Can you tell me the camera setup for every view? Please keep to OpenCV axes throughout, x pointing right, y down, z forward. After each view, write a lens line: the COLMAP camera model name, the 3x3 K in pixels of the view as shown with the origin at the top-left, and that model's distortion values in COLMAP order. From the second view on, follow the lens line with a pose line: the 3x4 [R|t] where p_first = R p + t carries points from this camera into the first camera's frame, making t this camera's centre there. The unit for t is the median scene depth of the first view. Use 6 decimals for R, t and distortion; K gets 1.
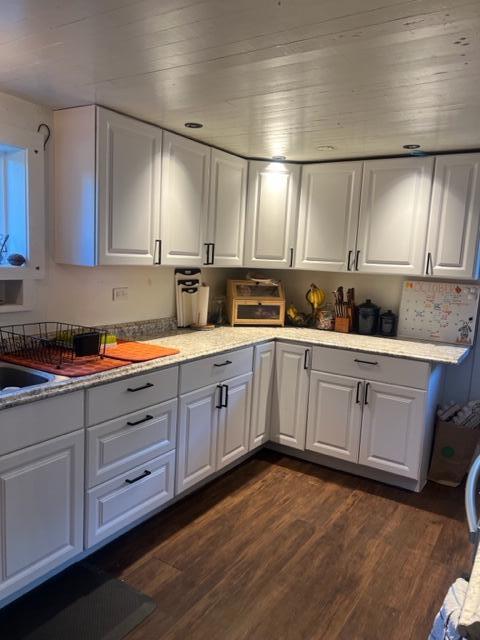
lens RADIAL K [[484.1, 0, 237.7], [0, 484.1, 319.7], [0, 0, 1]] dist [0.006243, -0.000122]
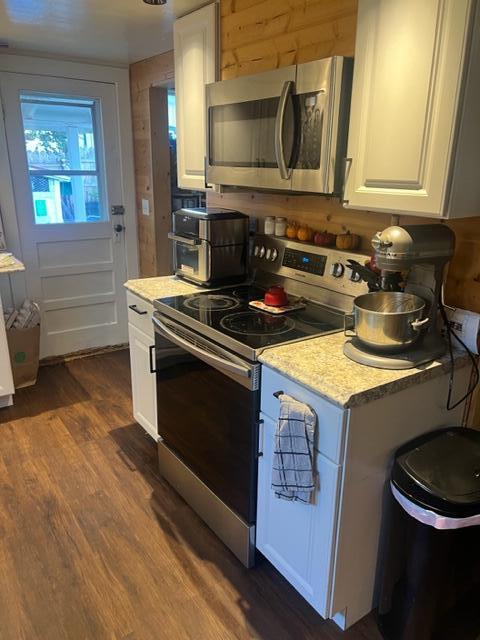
lens RADIAL K [[484.1, 0, 237.6], [0, 484.1, 319.0], [0, 0, 1]] dist [0.006243, -0.000122]
pose [[0.377225, -0.328490, 0.865907, -0.343639], [0.134690, 0.944500, 0.299629, -0.065660], [-0.916275, 0.003602, 0.400534, 0.221625]]
